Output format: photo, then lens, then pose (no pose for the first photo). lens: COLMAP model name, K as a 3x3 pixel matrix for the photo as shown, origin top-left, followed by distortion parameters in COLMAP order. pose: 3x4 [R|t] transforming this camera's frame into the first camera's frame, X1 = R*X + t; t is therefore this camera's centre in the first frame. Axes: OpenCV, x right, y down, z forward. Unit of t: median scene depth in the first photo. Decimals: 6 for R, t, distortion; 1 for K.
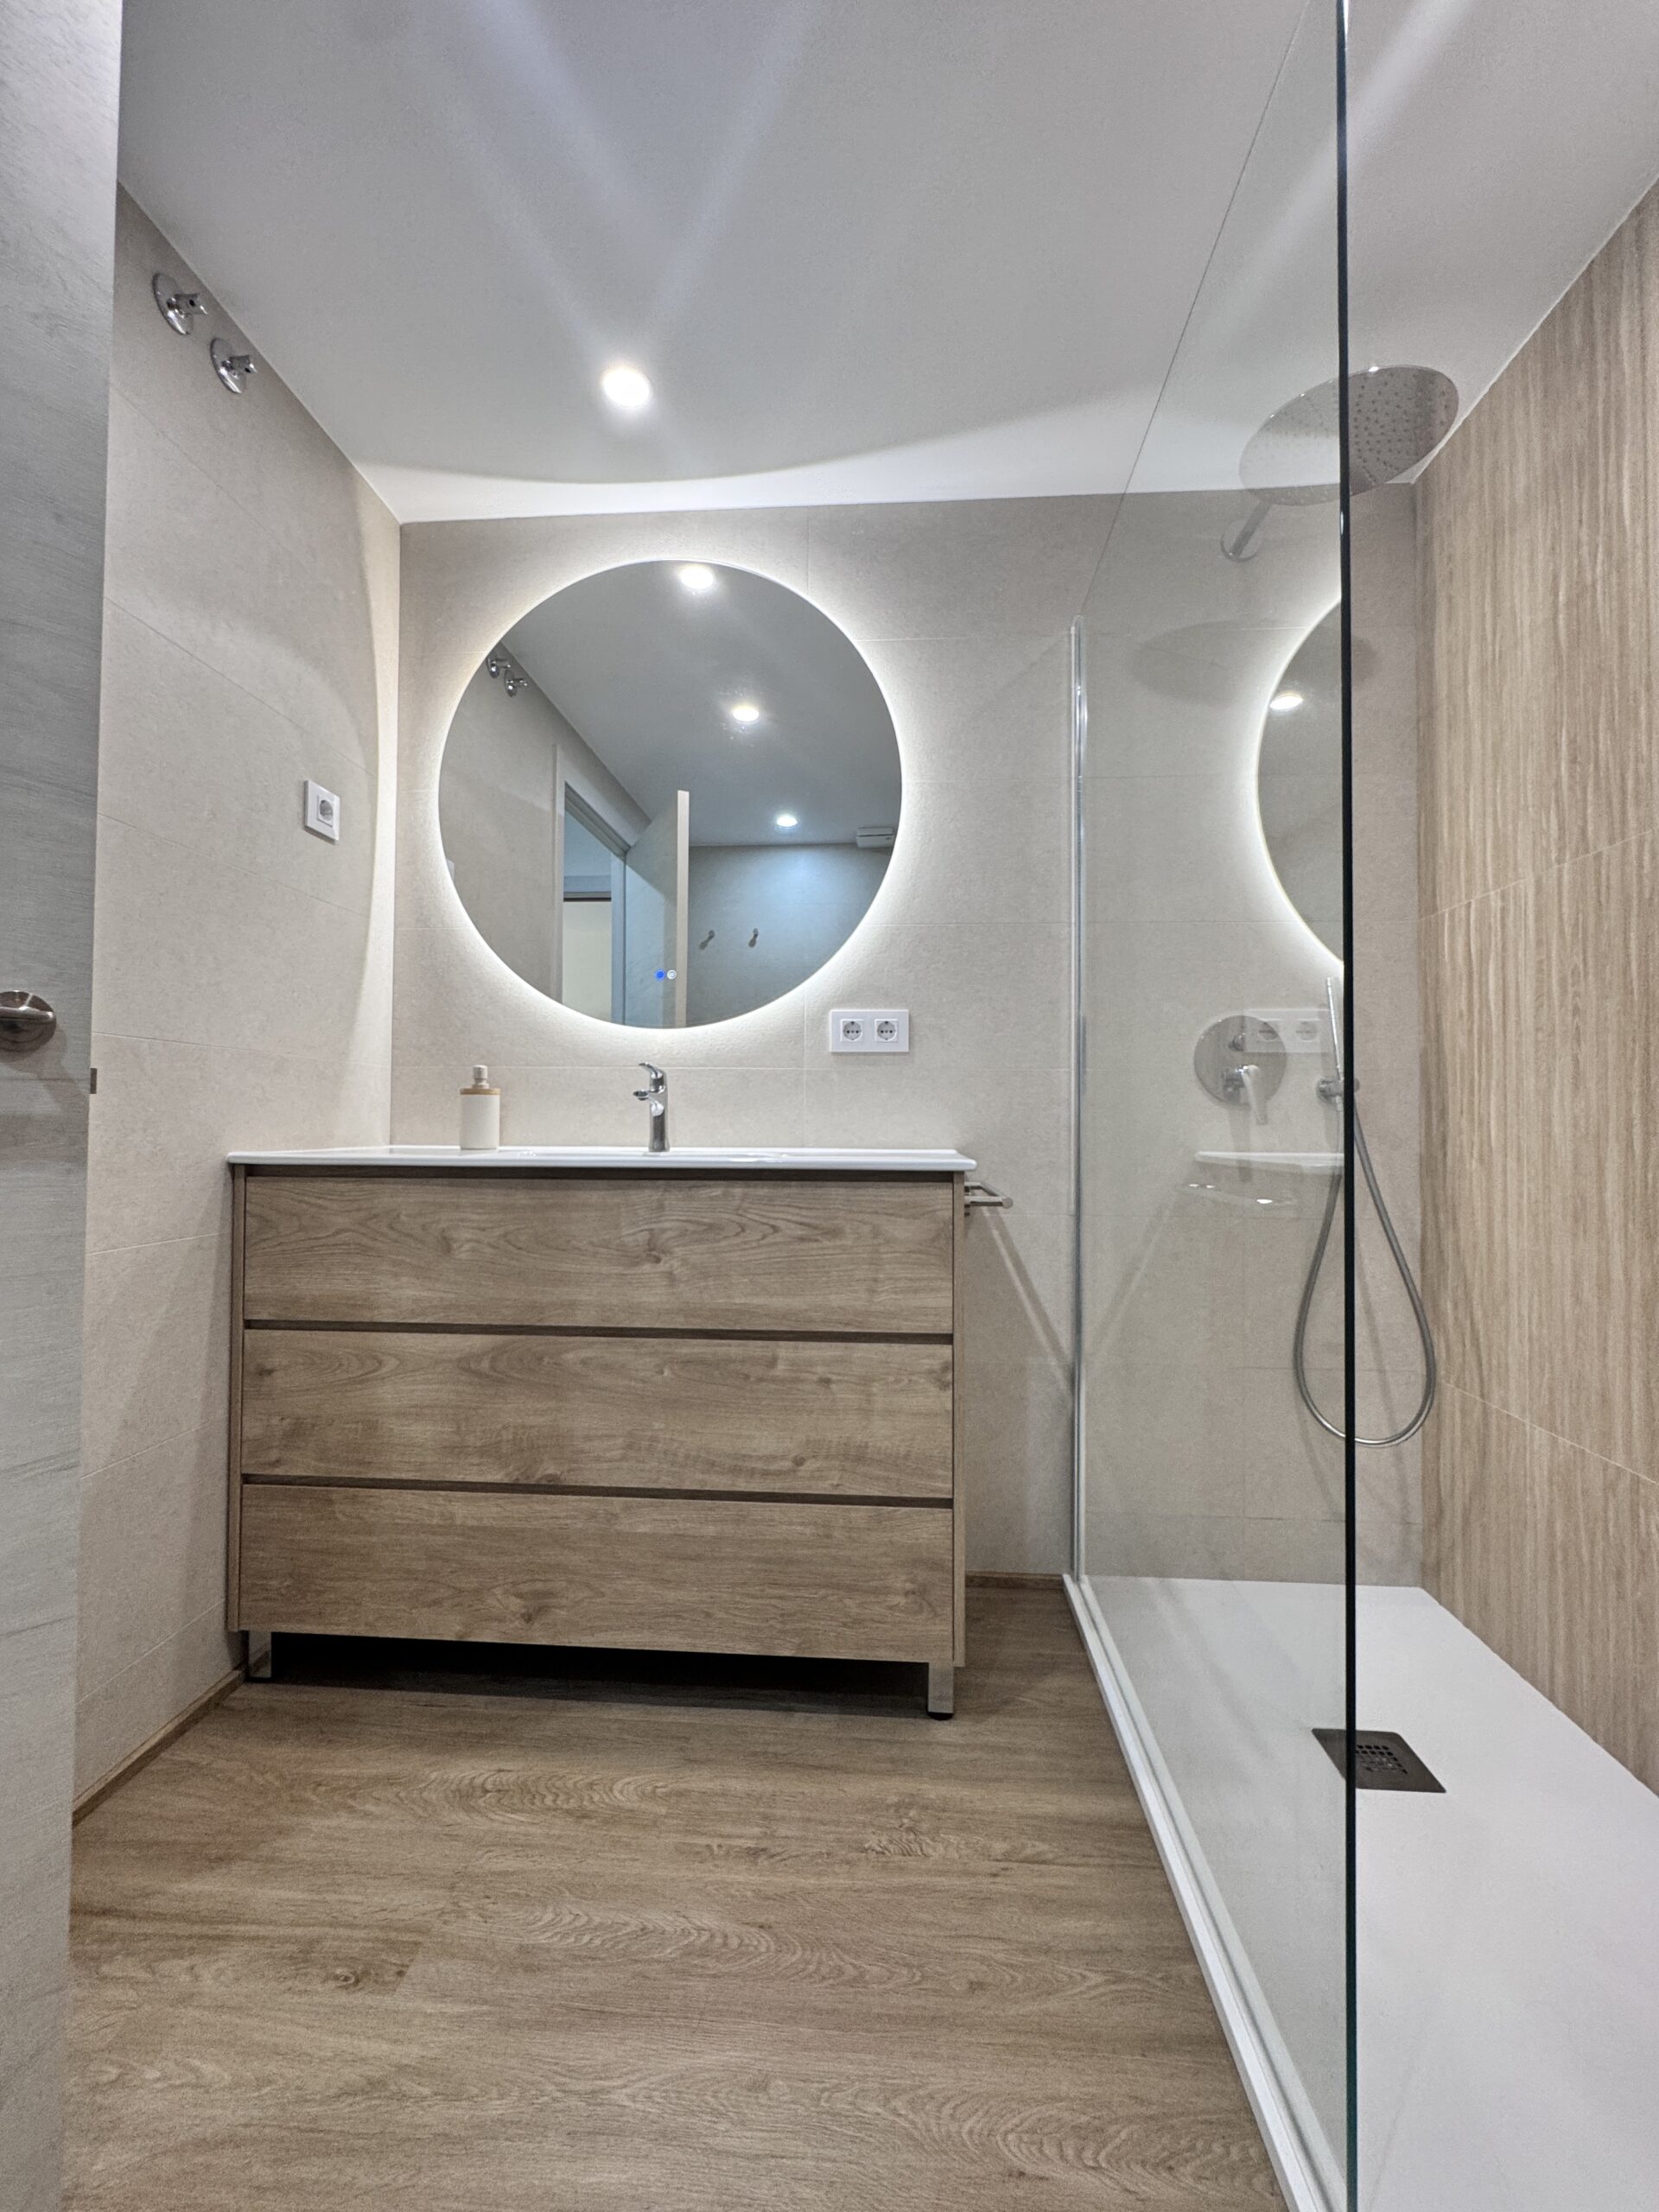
lens RADIAL K [[885.3, 0, 831.4], [0, 885.3, 1104.5], [0, 0, 1]] dist [-0.003931, 0.000923]
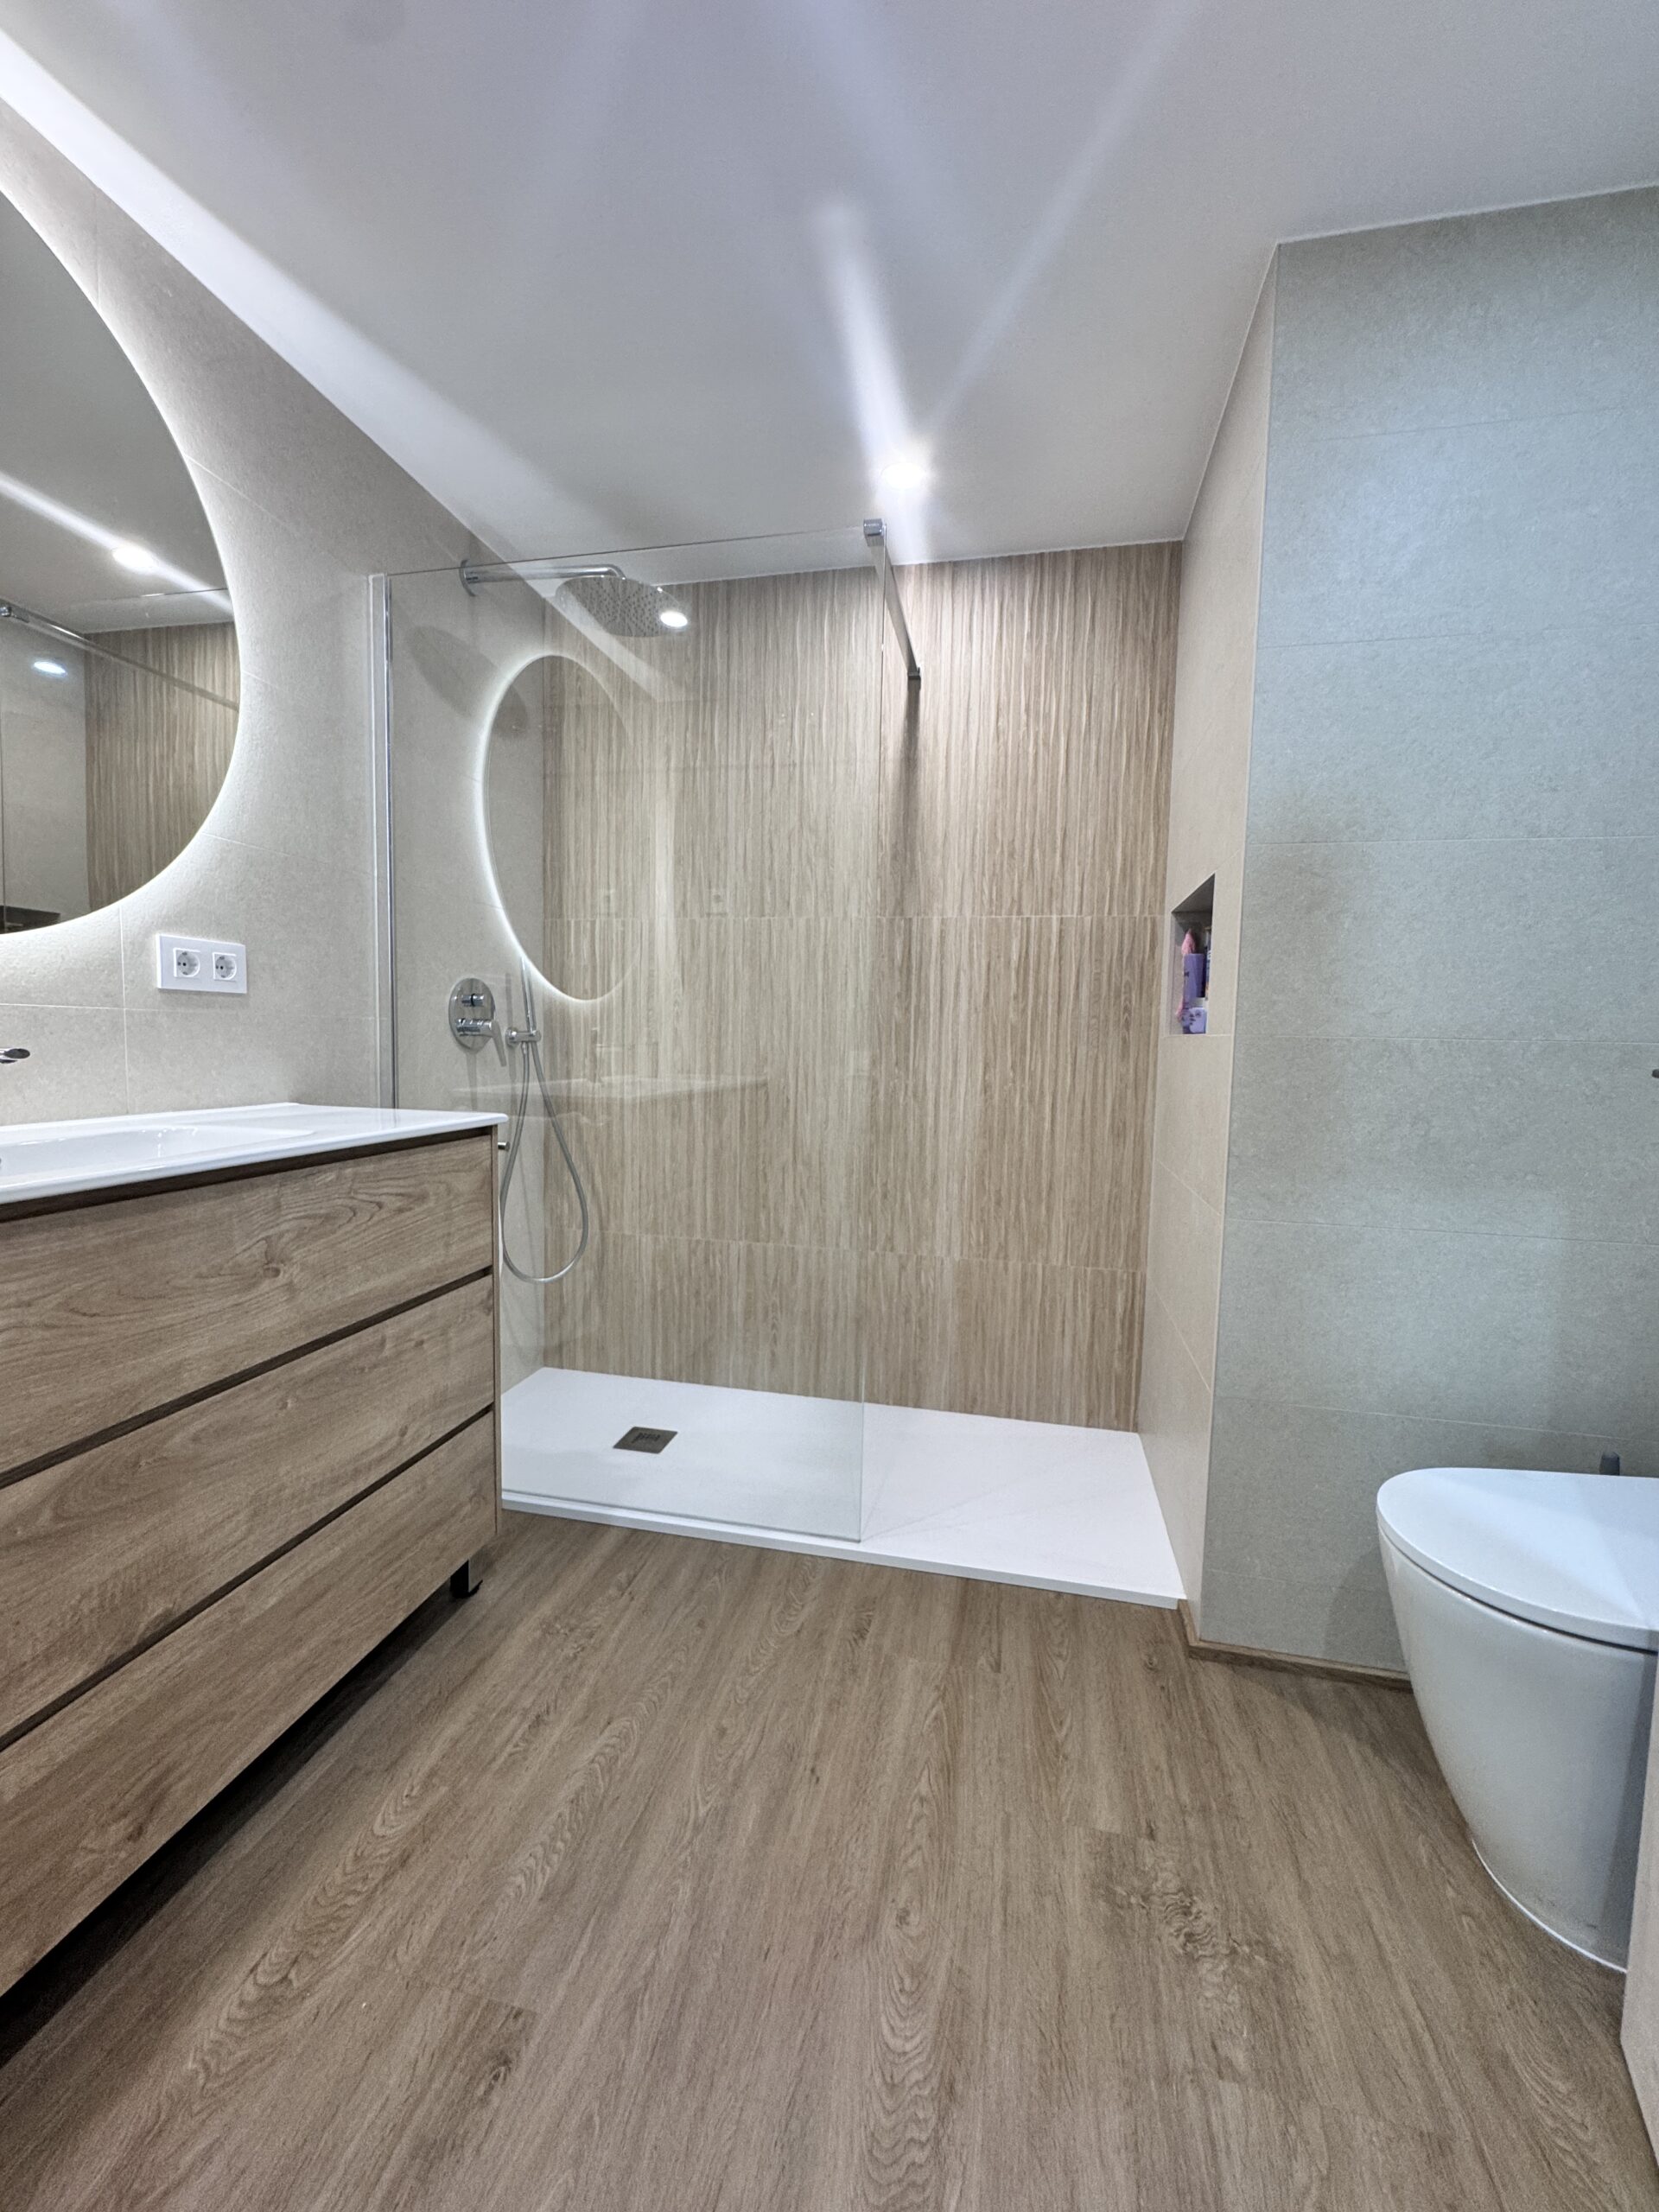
lens RADIAL K [[885.3, 0, 831.4], [0, 885.3, 1104.5], [0, 0, 1]] dist [-0.003931, 0.000923]
pose [[0.144813, -0.078989, 0.986301, -0.899275], [-0.042226, 0.995407, 0.085918, -0.065276], [-0.988558, -0.054089, 0.140813, 0.400639]]
